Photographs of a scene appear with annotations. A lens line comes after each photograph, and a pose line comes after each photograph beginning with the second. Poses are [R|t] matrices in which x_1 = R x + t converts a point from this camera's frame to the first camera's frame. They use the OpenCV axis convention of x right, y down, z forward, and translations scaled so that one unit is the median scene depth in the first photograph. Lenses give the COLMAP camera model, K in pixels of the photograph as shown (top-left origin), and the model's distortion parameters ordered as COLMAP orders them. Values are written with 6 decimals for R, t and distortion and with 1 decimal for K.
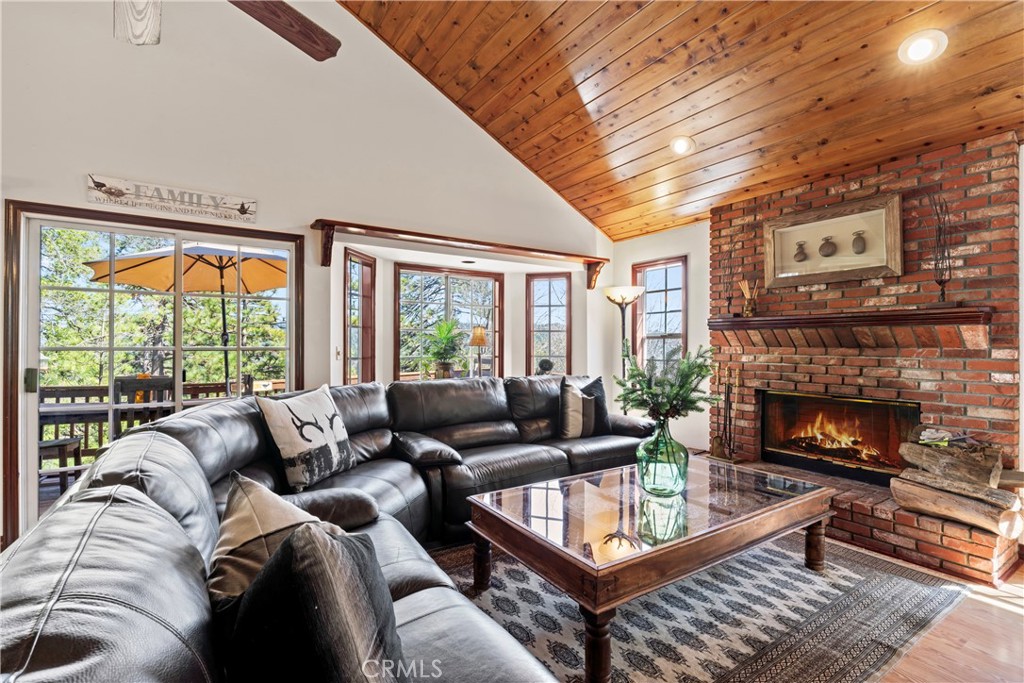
lens RADIAL K [[469.0, 0, 510.2], [0, 469.0, 342.1], [0, 0, 1]] dist [-0.012177, -0.000067]
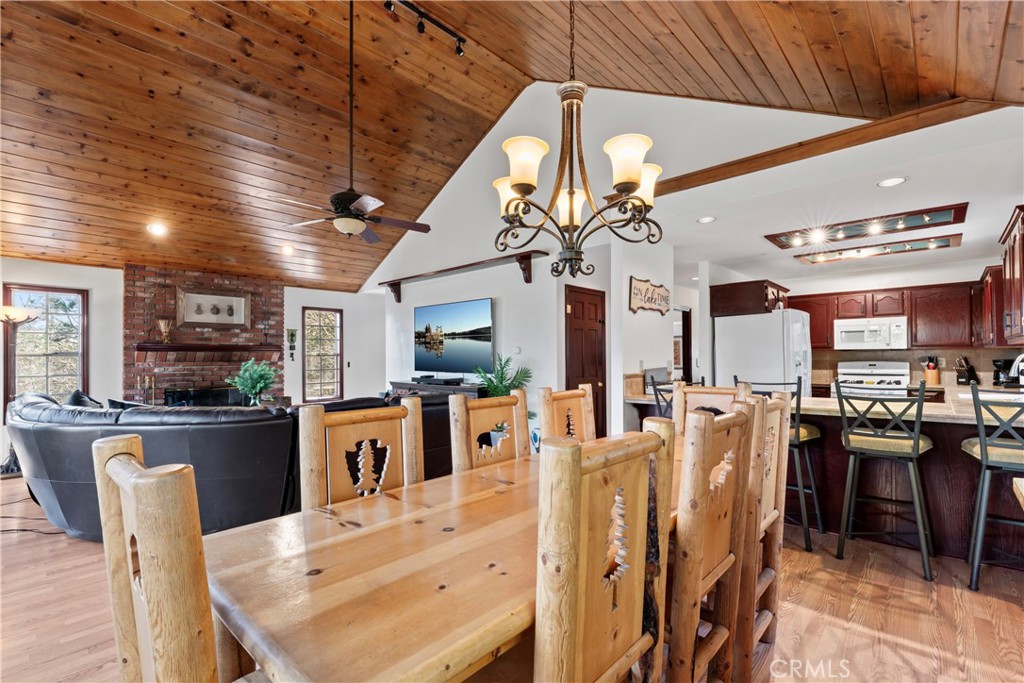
lens RADIAL K [[469.0, 0, 512.8], [0, 469.0, 349.8], [0, 0, 1]] dist [-0.012177, -0.000067]
pose [[-0.240907, 0.011292, 0.970482, -1.482089], [0.001028, 0.999935, -0.011380, -0.014654], [-0.970548, -0.001744, -0.240903, 0.269747]]
